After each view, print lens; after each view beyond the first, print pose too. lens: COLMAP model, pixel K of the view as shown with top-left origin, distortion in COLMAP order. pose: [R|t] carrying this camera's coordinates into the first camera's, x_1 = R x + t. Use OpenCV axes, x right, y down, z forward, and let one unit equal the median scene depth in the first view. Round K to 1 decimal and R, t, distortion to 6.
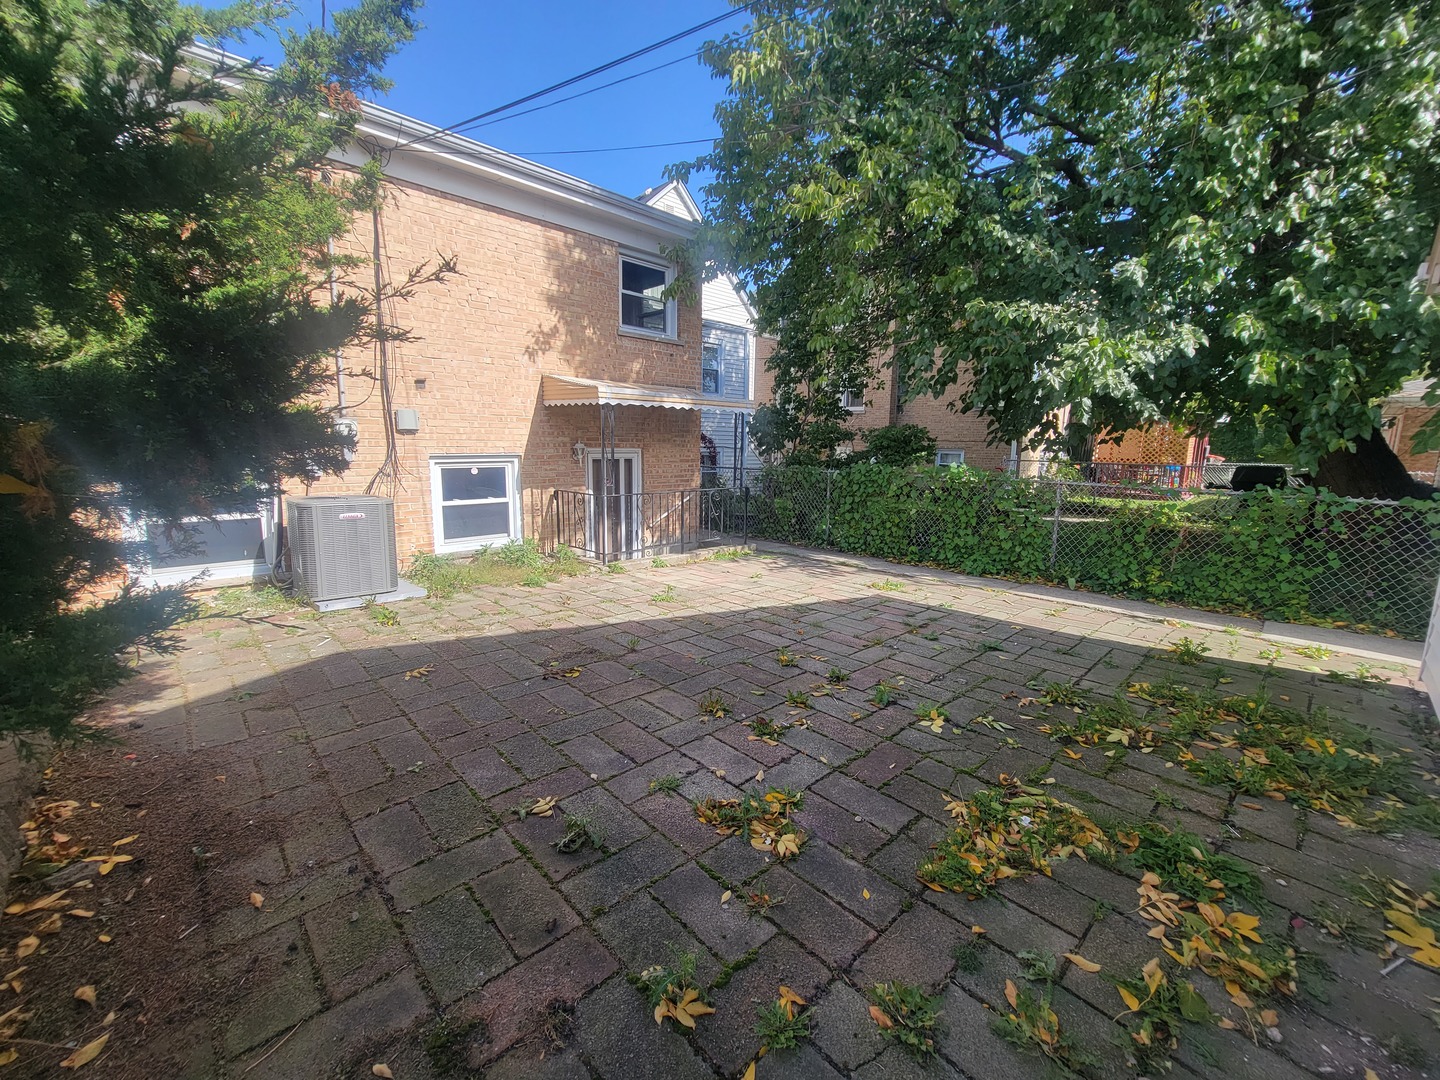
lens RADIAL K [[586.0, 0, 719.0], [0, 586.0, 540.4], [0, 0, 1]] dist [-0.005584, -0.002098]
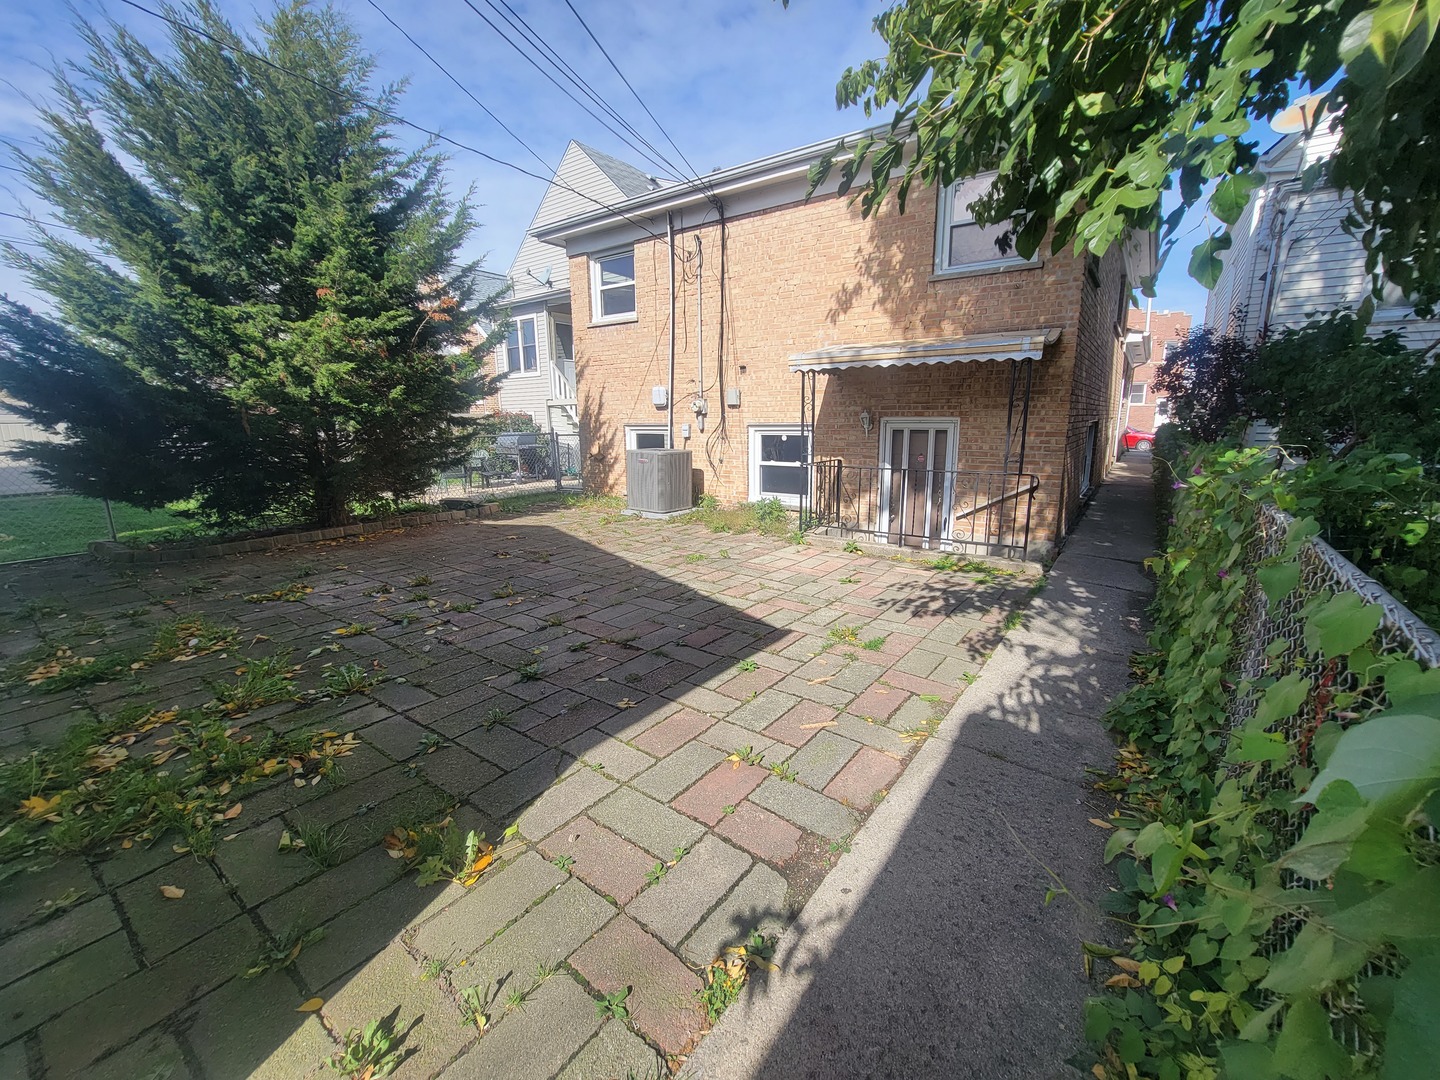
lens RADIAL K [[586.0, 0, 721.4], [0, 586.0, 536.9], [0, 0, 1]] dist [-0.005584, -0.002098]
pose [[0.188304, 0.178639, -0.965728, 0.911722], [-0.151454, 0.976838, 0.151162, -0.102968], [0.970362, 0.117799, 0.210998, 0.808187]]
